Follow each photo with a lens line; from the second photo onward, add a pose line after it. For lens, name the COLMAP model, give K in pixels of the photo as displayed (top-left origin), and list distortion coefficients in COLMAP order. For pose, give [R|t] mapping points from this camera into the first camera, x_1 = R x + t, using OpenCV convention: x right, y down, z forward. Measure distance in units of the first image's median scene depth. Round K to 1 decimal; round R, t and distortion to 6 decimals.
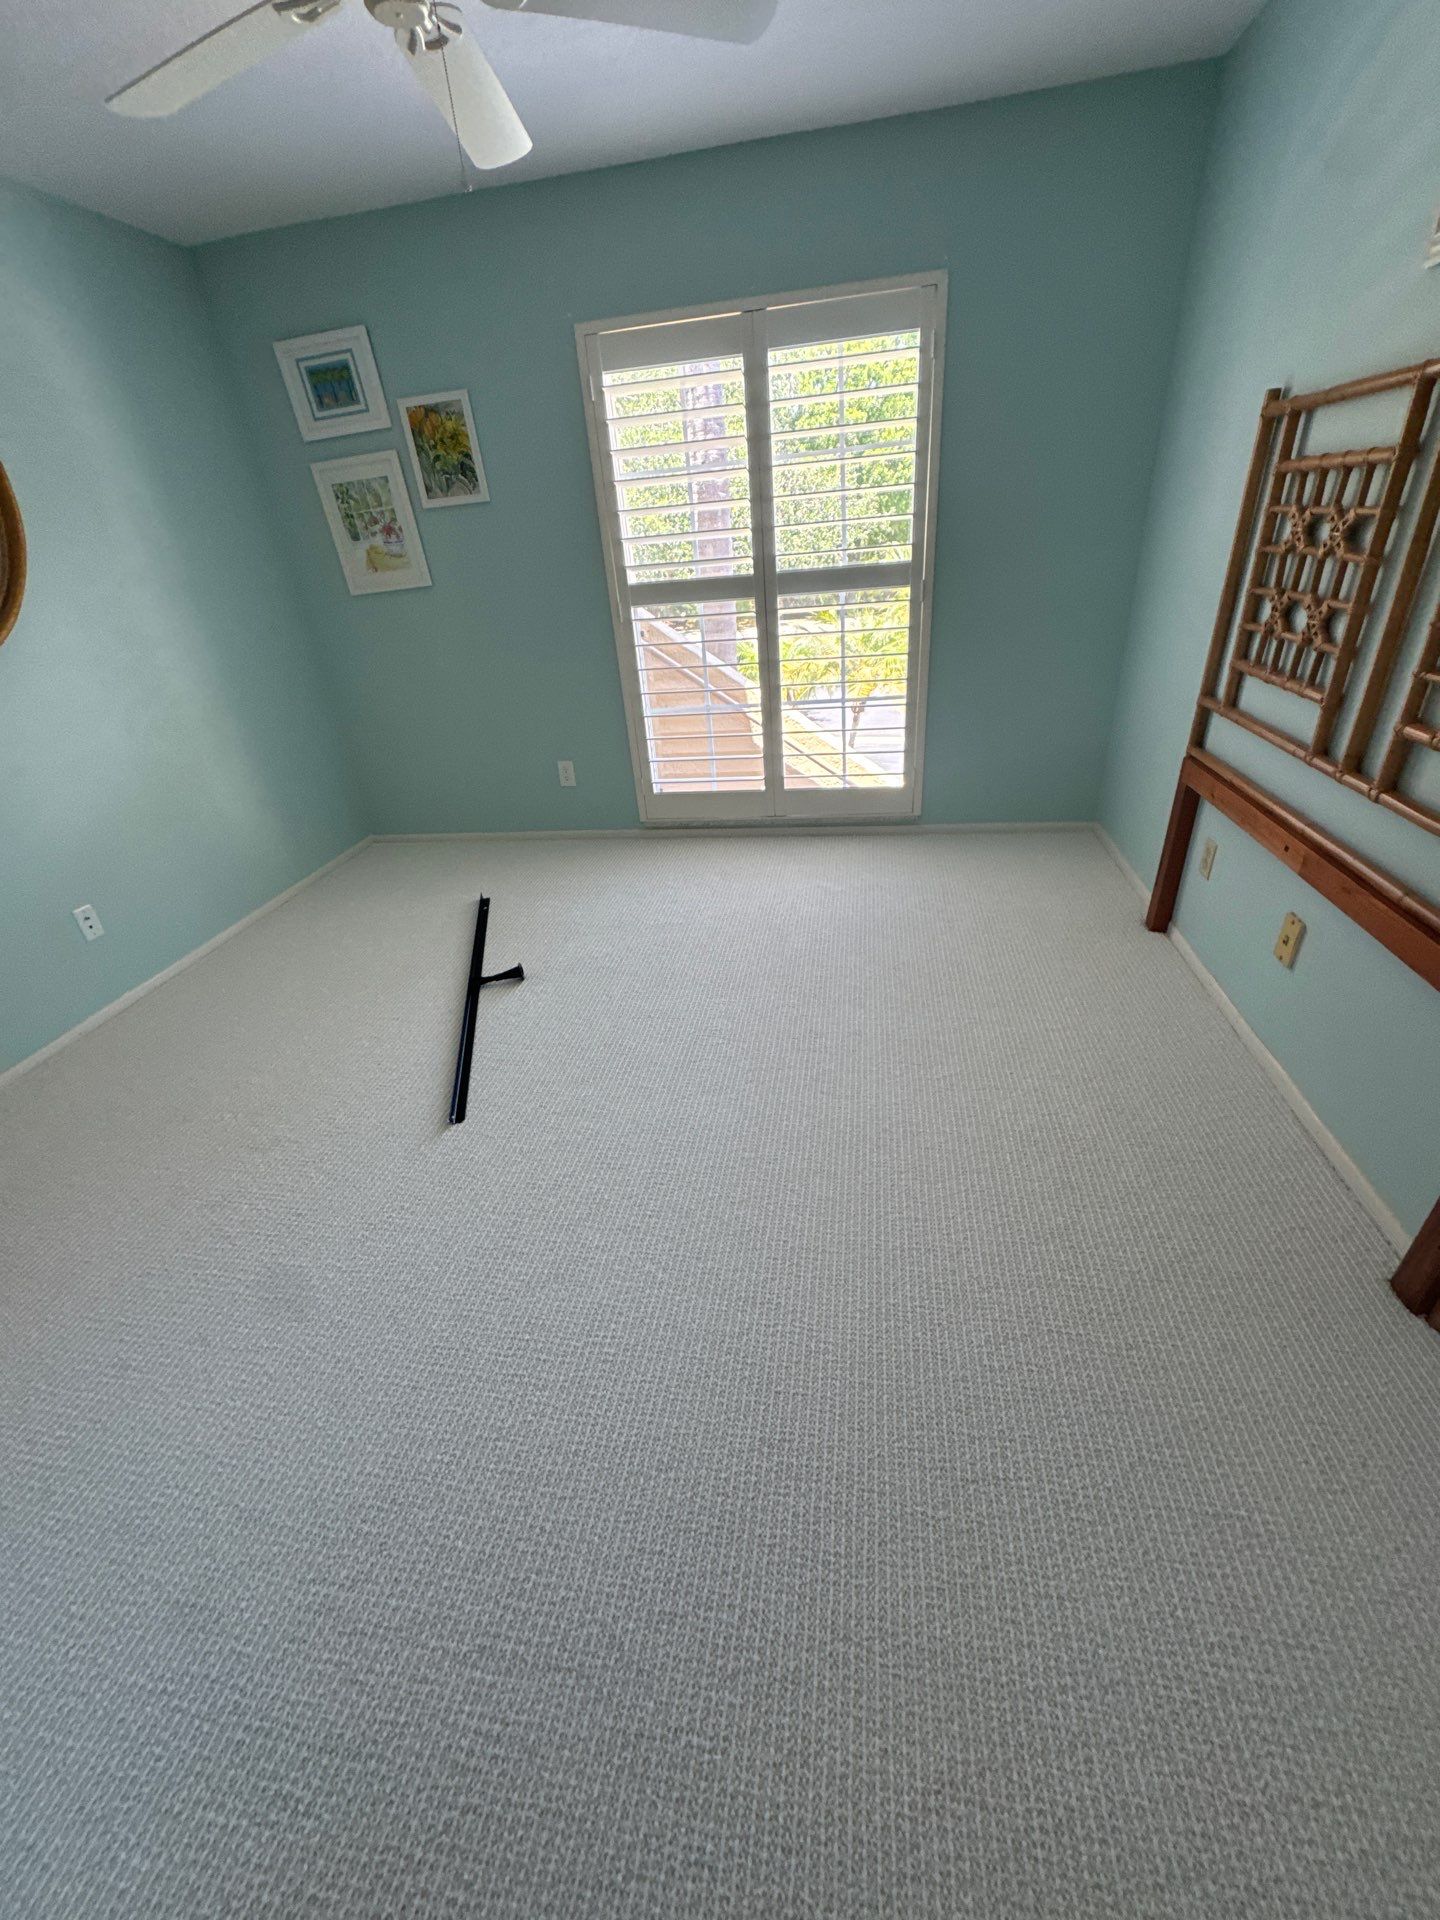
lens RADIAL K [[763.8, 0, 720.0], [0, 763.8, 960.0], [0, 0, 1]] dist [-0.001405, -0.000275]
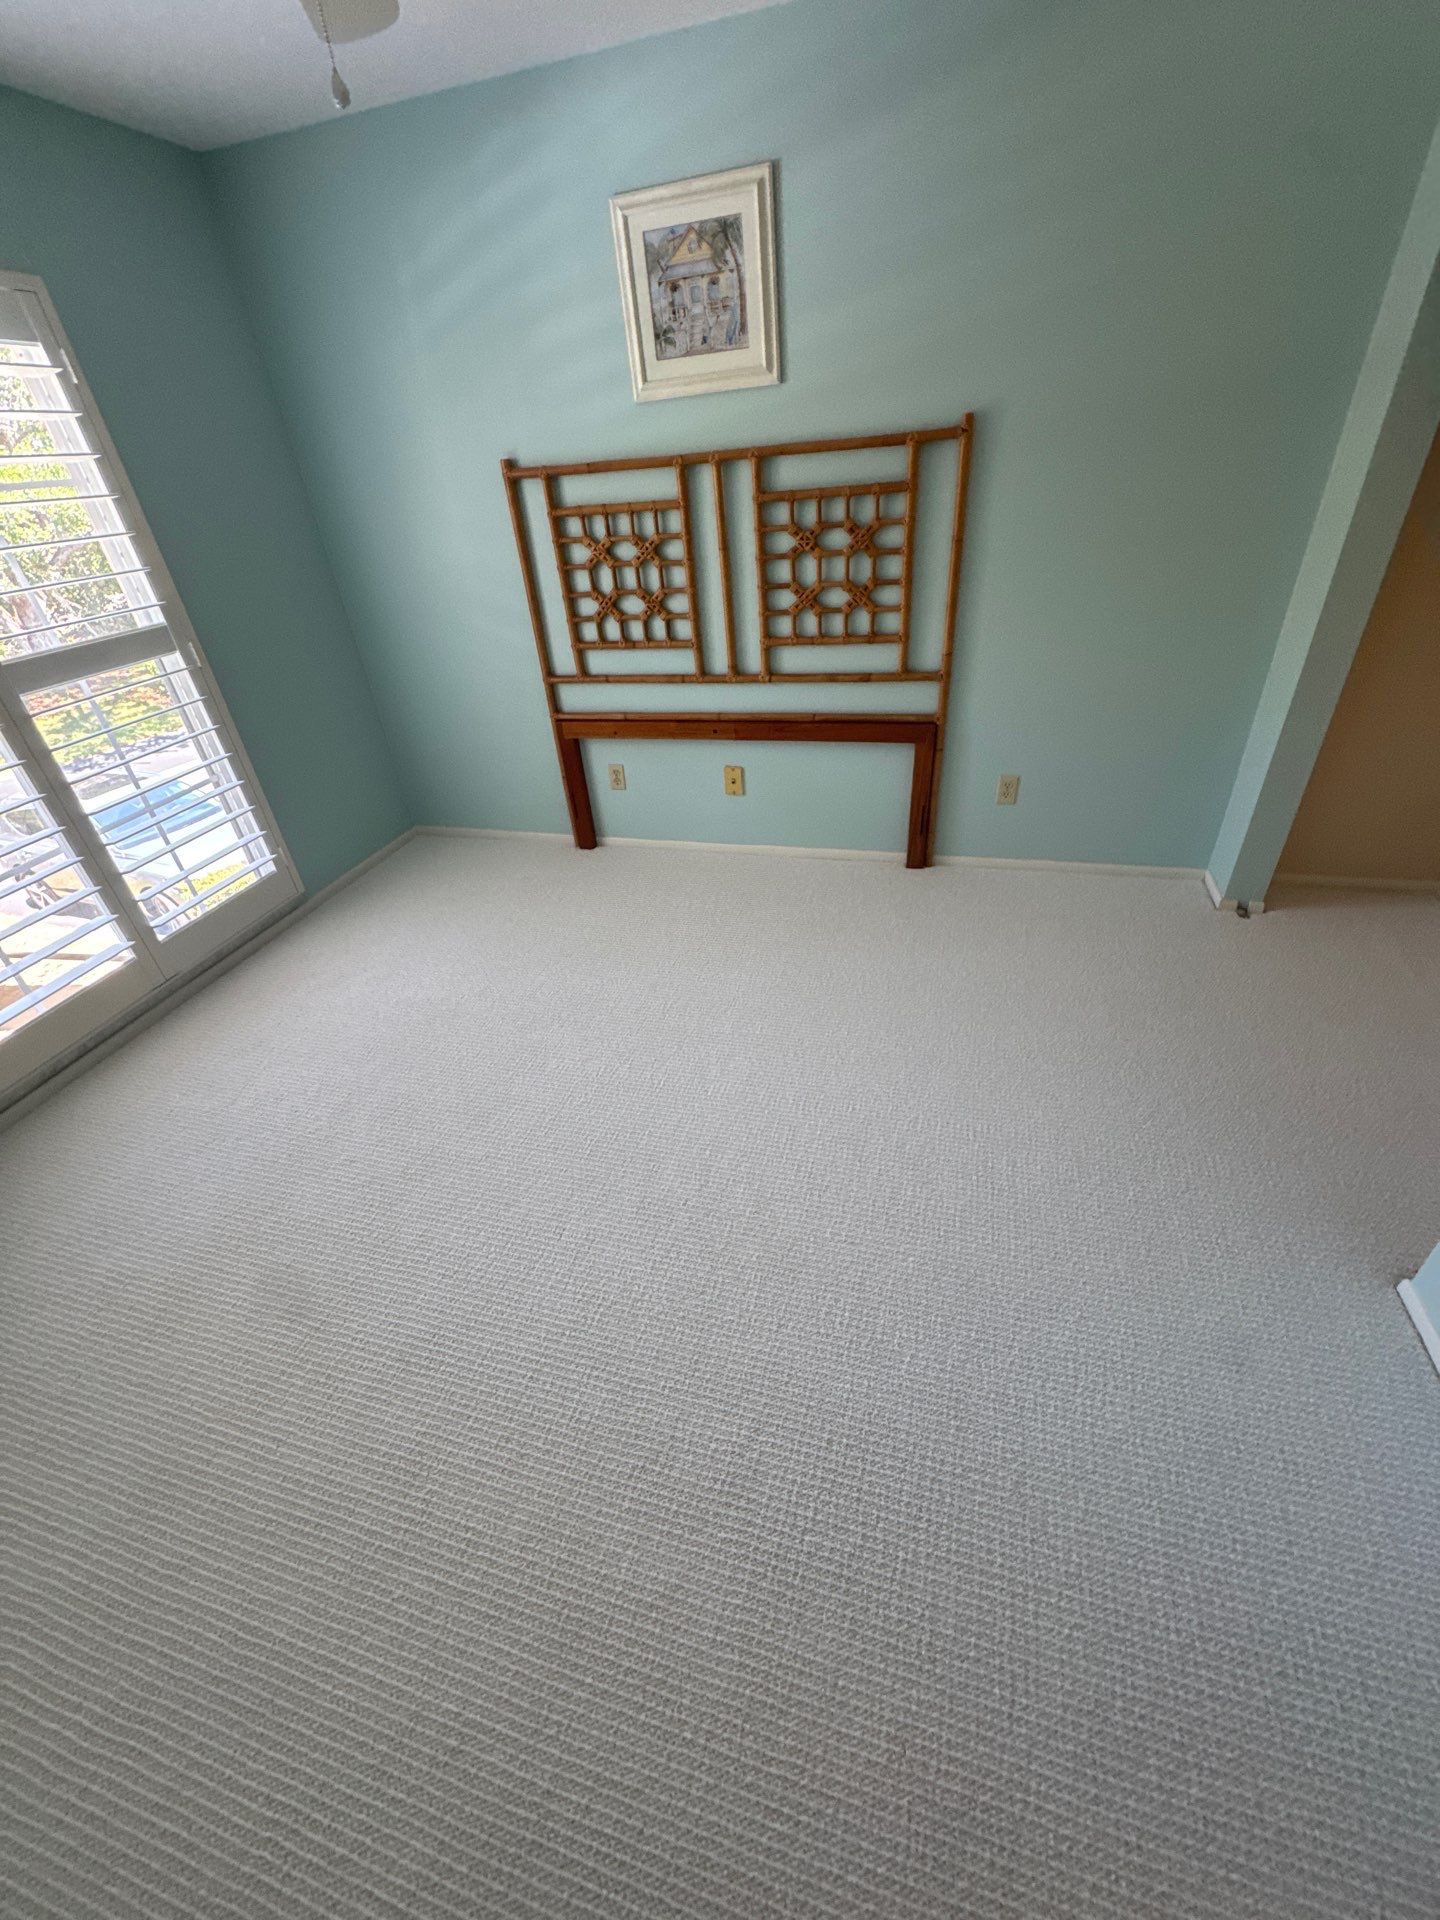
lens RADIAL K [[763.8, 0, 720.0], [0, 763.8, 960.0], [0, 0, 1]] dist [-0.001405, -0.000275]
pose [[0.121792, -0.487937, 0.864340, -0.634974], [0.539507, 0.763491, 0.354985, -0.231848], [-0.833126, 0.423083, 0.356233, 0.391170]]
